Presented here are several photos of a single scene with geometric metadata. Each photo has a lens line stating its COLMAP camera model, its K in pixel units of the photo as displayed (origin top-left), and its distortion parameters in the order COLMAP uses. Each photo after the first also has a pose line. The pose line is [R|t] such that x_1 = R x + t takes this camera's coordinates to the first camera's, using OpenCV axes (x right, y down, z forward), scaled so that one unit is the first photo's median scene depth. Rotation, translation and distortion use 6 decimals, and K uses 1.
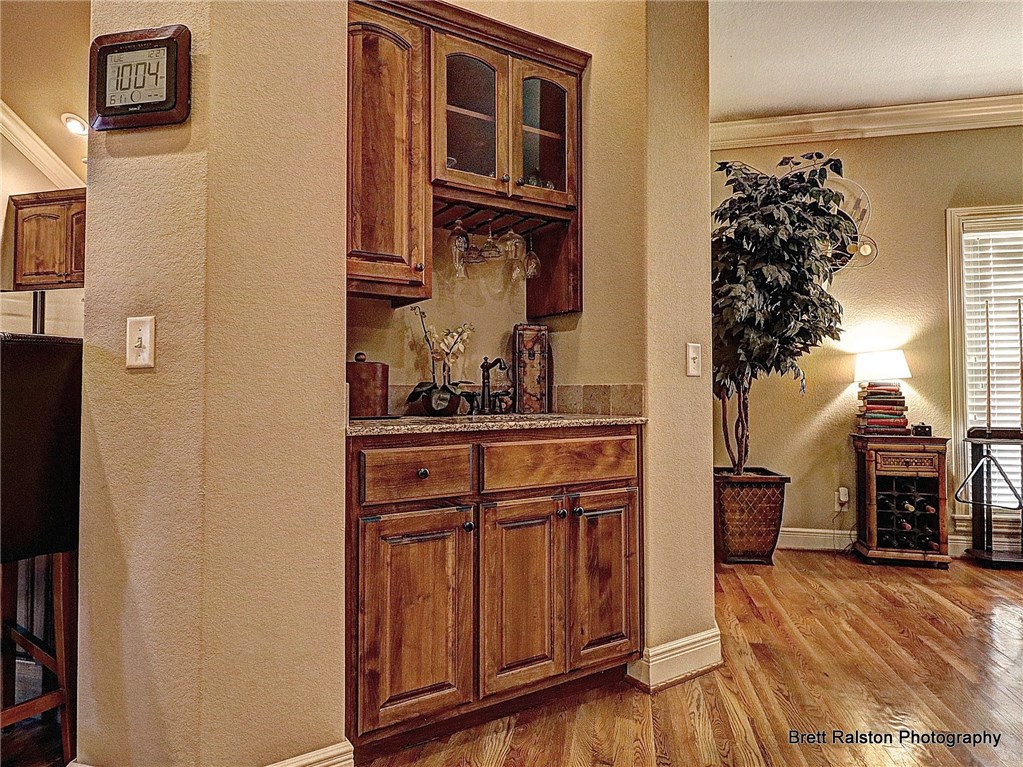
lens RADIAL K [[659.5, 0, 510.9], [0, 659.5, 377.1], [0, 0, 1]] dist [-0.004213, -0.001545]
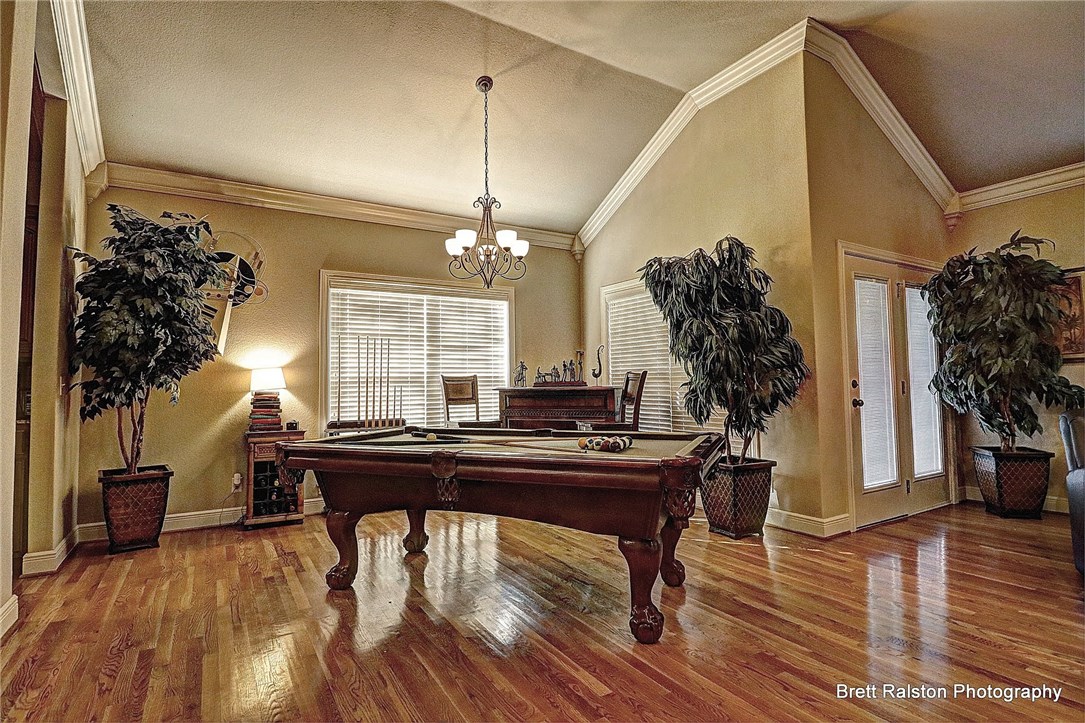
lens RADIAL K [[542.7, 0, 542.5], [0, 542.7, 361.5], [0, 0, 1]] dist [0.002086, -0.013065]
pose [[0.703124, 0.020031, 0.710786, 0.182595], [0.002825, 0.999517, -0.030962, -0.018566], [-0.711062, 0.023778, 0.702727, -0.191095]]
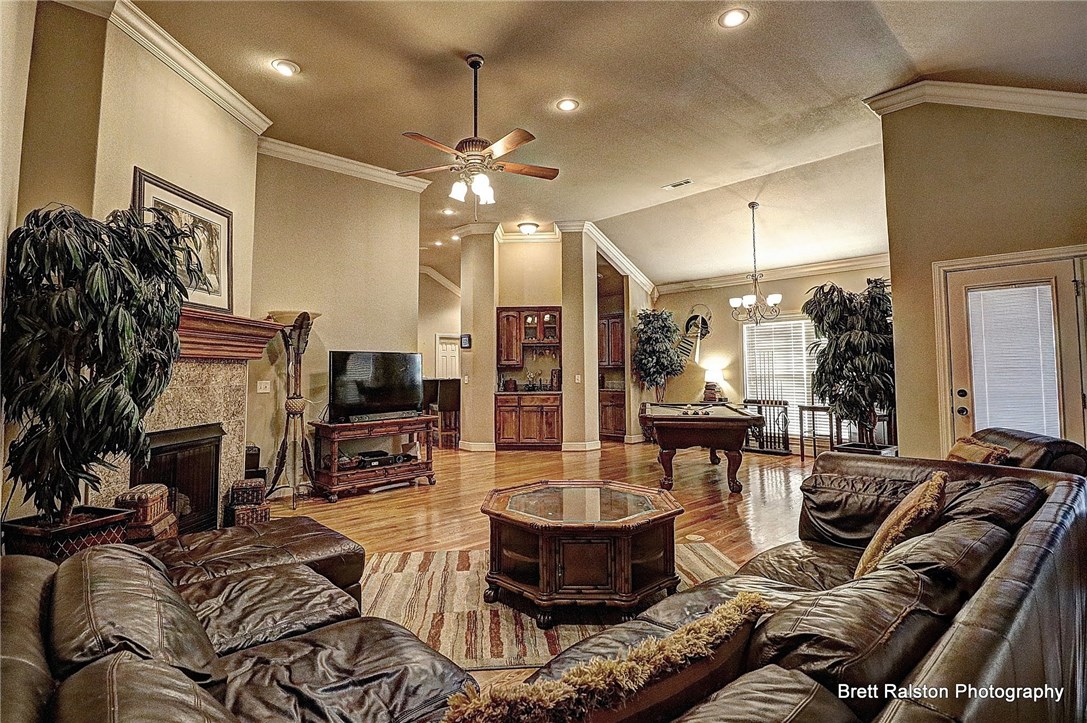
lens RADIAL K [[536.1, 0, 541.6], [0, 536.1, 339.2], [0, 0, 1]] dist [-0.000820, -0.000107]
pose [[0.834216, -0.037983, -0.550127, 1.270831], [0.014819, 0.998809, -0.046490, -0.078537], [0.551238, 0.030630, 0.833786, -1.293560]]
